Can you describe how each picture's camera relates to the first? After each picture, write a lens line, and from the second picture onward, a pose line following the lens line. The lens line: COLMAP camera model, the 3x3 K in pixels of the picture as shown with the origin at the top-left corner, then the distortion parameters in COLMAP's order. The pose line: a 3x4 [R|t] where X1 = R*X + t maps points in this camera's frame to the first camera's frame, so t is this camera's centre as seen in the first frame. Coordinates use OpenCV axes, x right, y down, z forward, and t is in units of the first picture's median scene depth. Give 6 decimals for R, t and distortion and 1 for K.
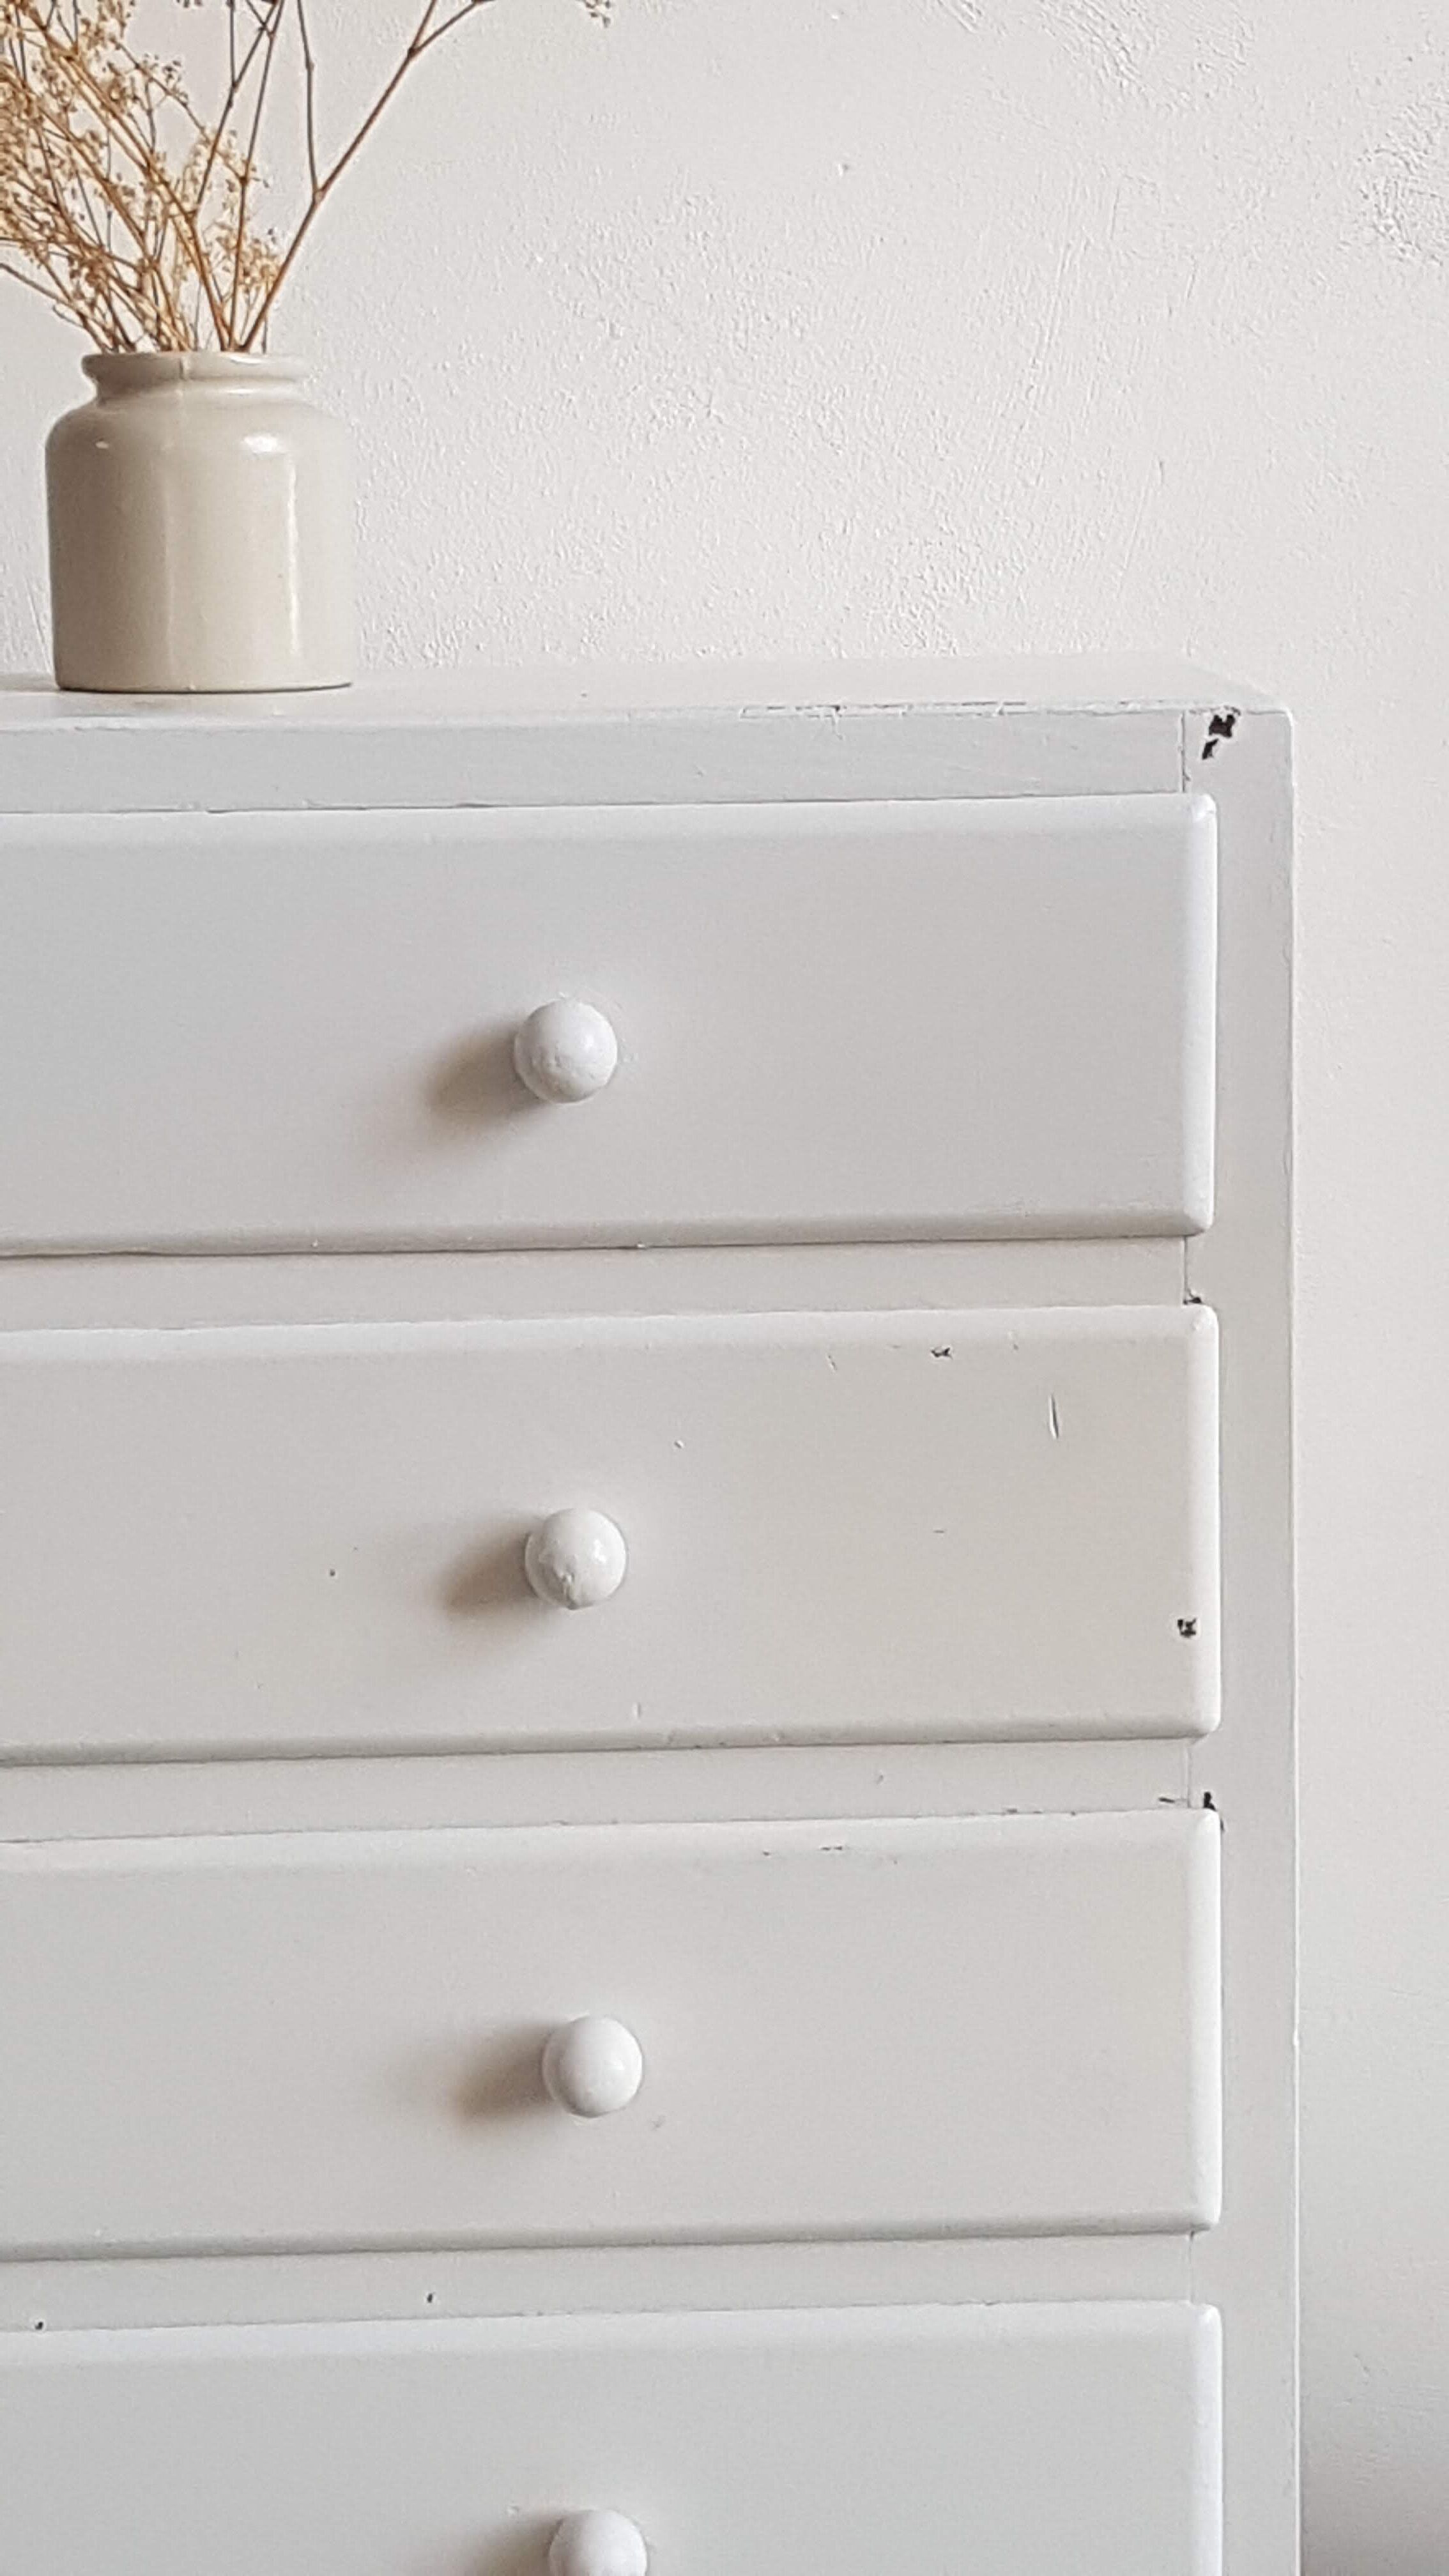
lens RADIAL K [[4680.3, 0, 728.1], [0, 4680.3, 1203.3], [0, 0, 1]] dist [0.020482, 0.049484]
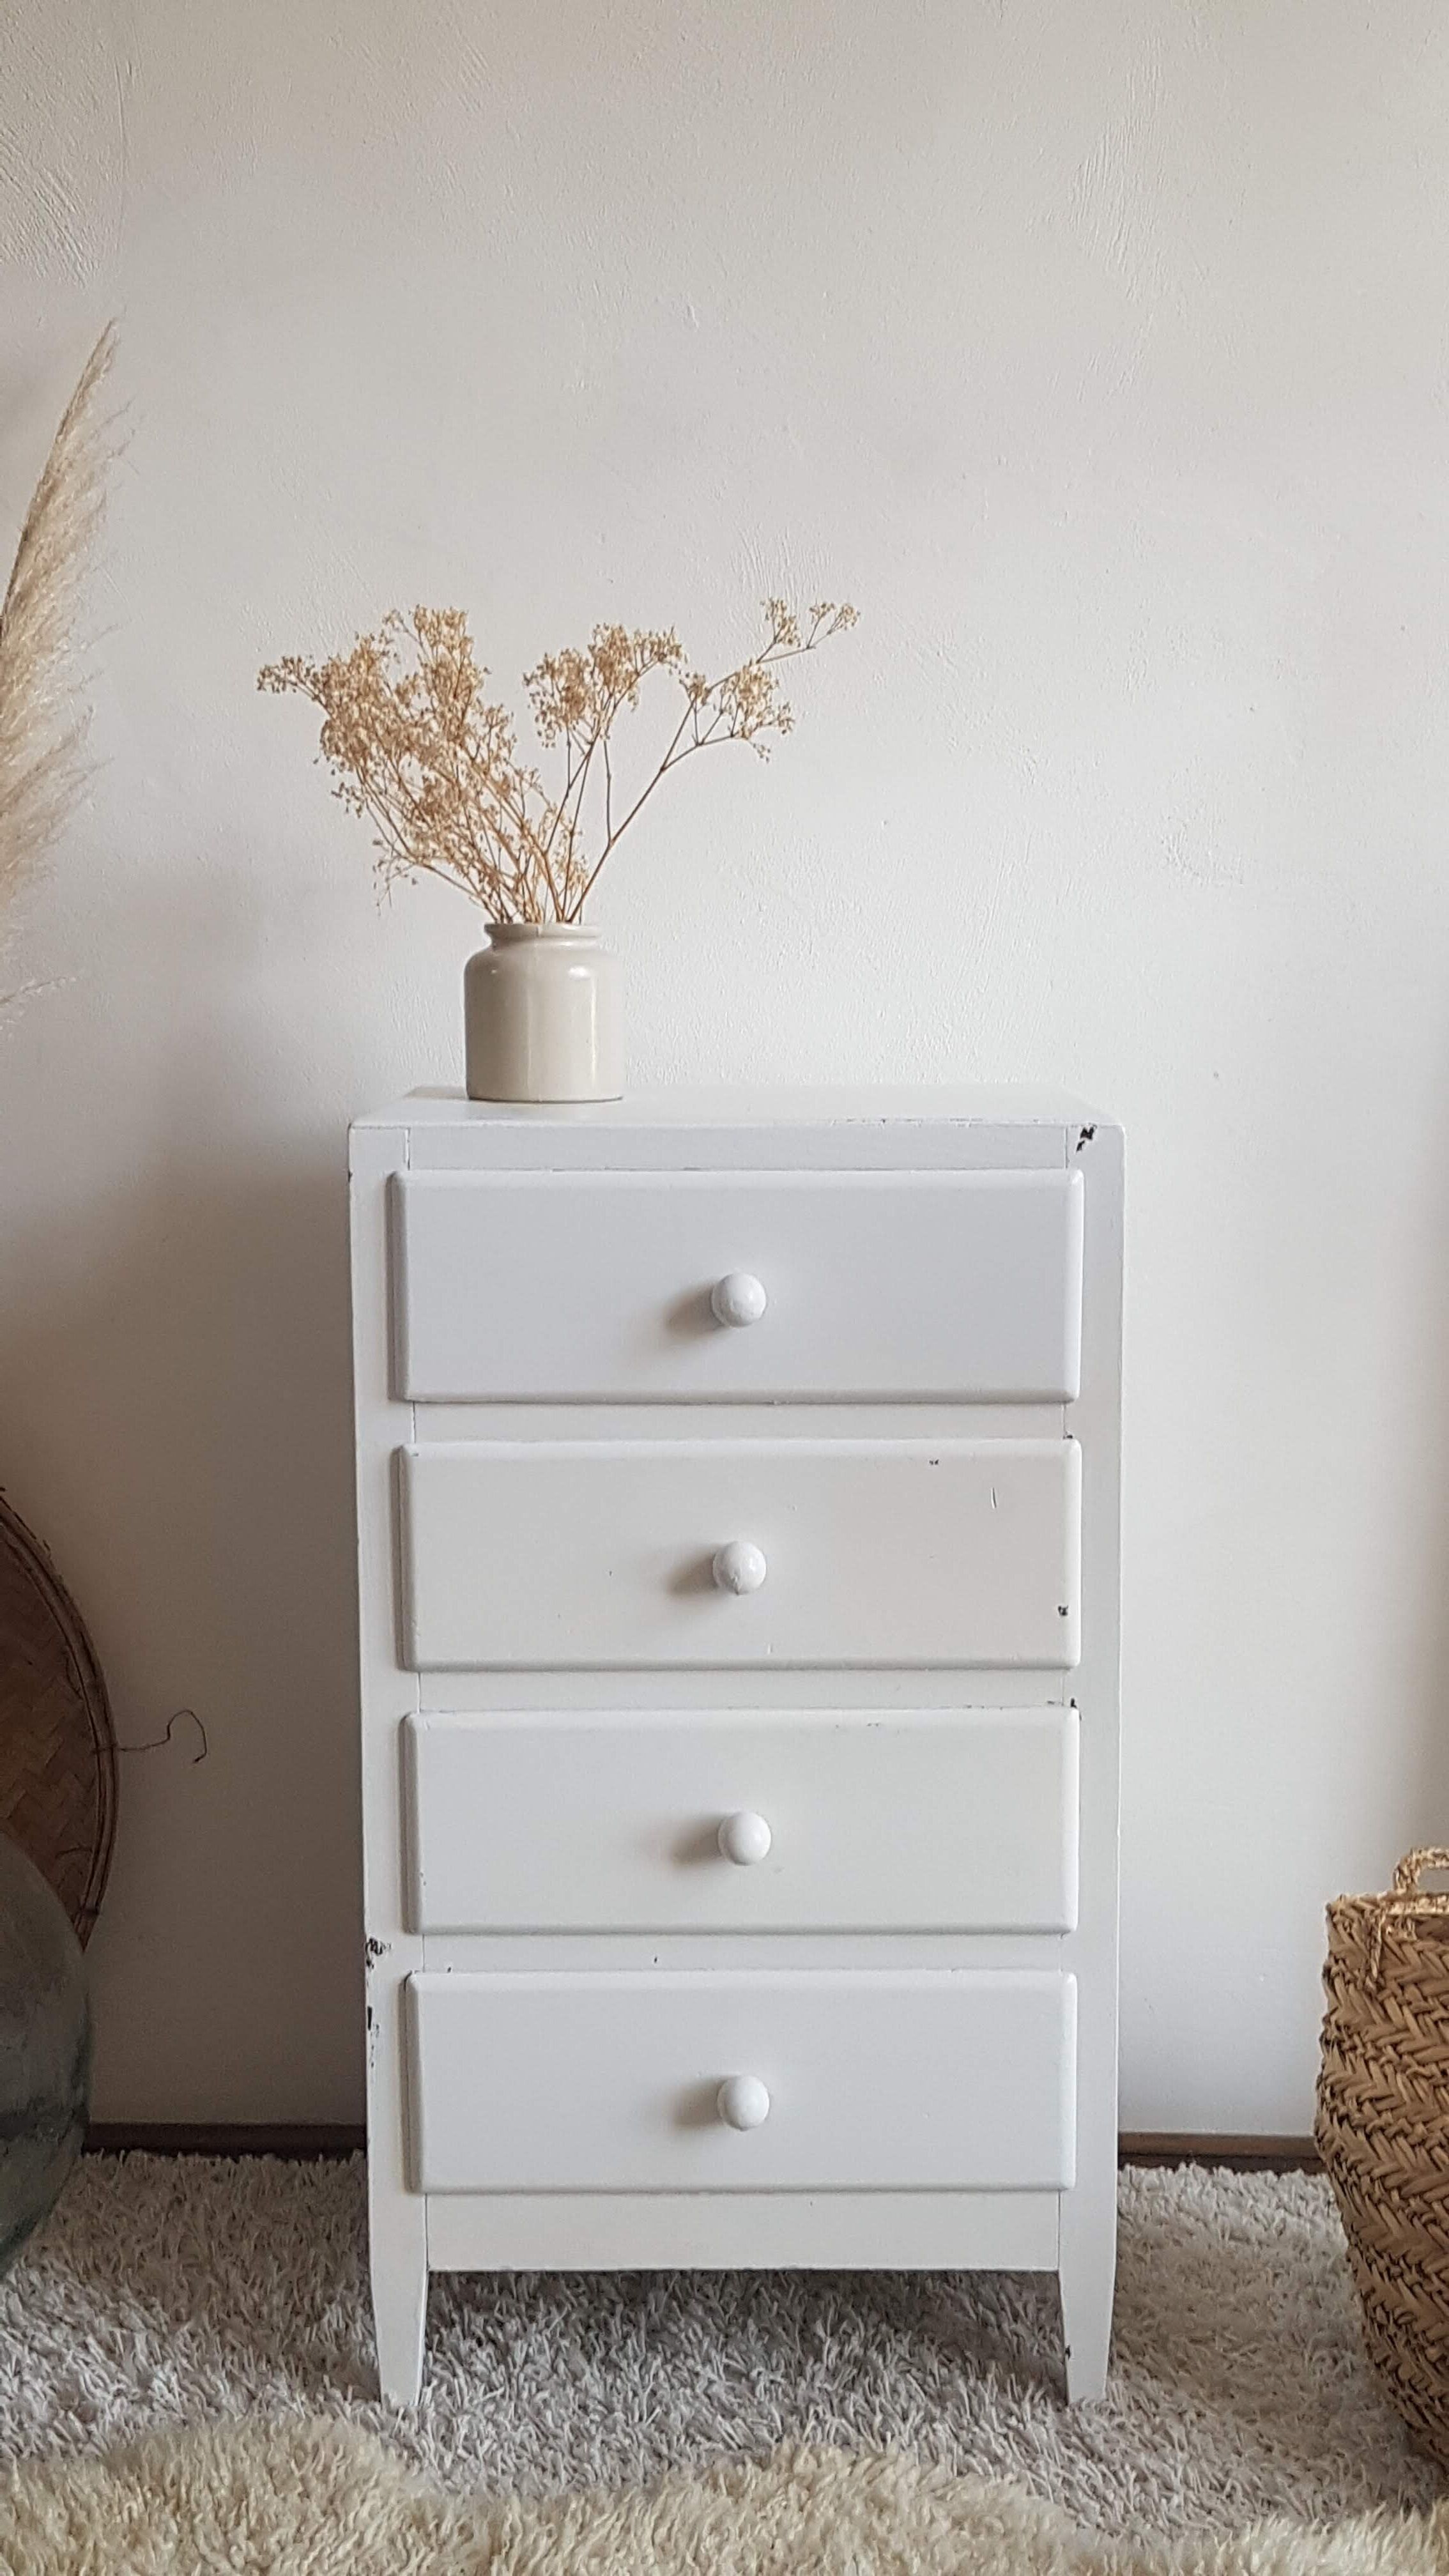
lens RADIAL K [[2723.5, 0, 719.5], [0, 2723.5, 1255.1], [0, 0, 1]] dist [0.020447, 0.001479]
pose [[0.999531, 0.015755, -0.026261, -0.013192], [-0.016665, 0.999255, -0.034797, -0.011553], [0.025693, 0.035219, 0.999049, -0.100601]]
